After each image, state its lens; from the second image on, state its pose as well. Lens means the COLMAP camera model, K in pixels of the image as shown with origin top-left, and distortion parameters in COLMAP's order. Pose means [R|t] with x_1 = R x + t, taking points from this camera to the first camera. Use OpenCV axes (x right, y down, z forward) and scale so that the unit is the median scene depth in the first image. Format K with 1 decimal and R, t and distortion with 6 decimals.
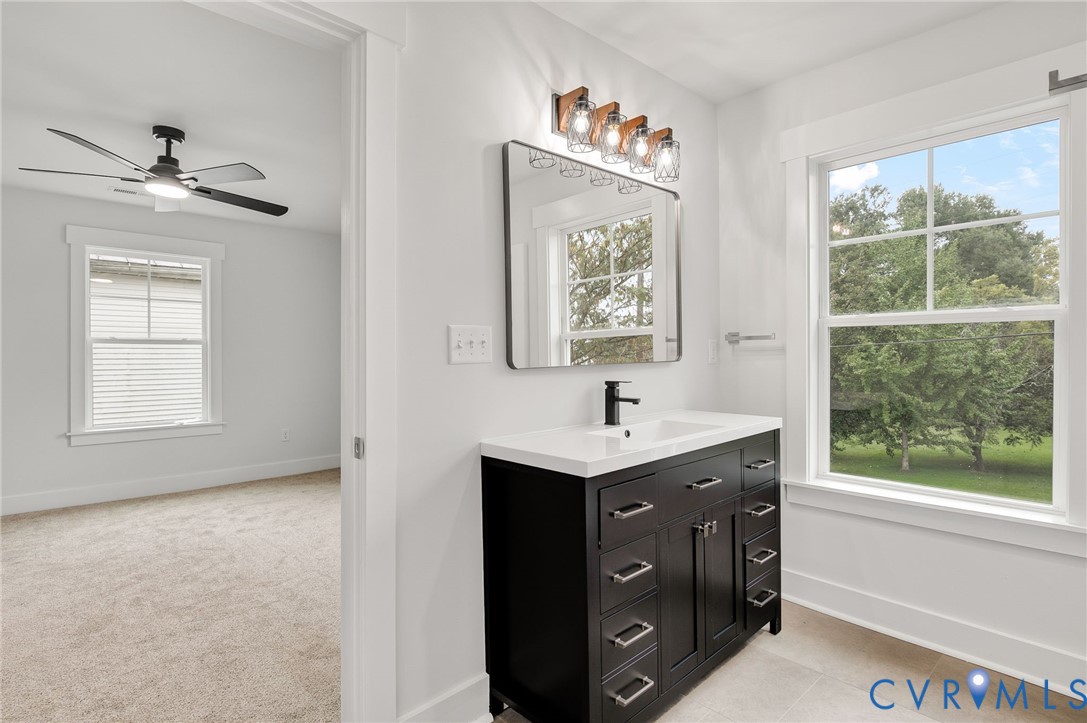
lens RADIAL K [[537.9, 0, 572.1], [0, 537.9, 362.4], [0, 0, 1]] dist [-0.000129, 0.000005]
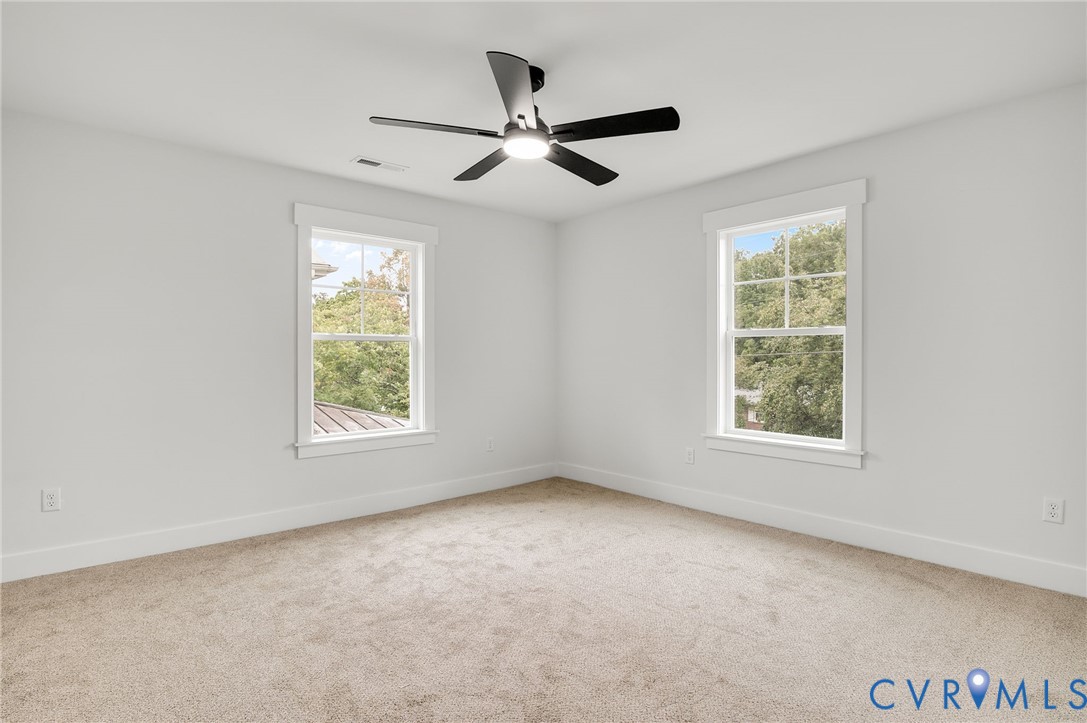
lens RADIAL K [[536.7, 0, 545.0], [0, 536.7, 359.1], [0, 0, 1]] dist [-0.001211, -0.000106]
pose [[0.999690, 0.001867, -0.024827, -0.594508], [-0.002033, 0.999976, -0.006642, 0.001226], [0.024814, 0.006690, 0.999670, 0.170992]]
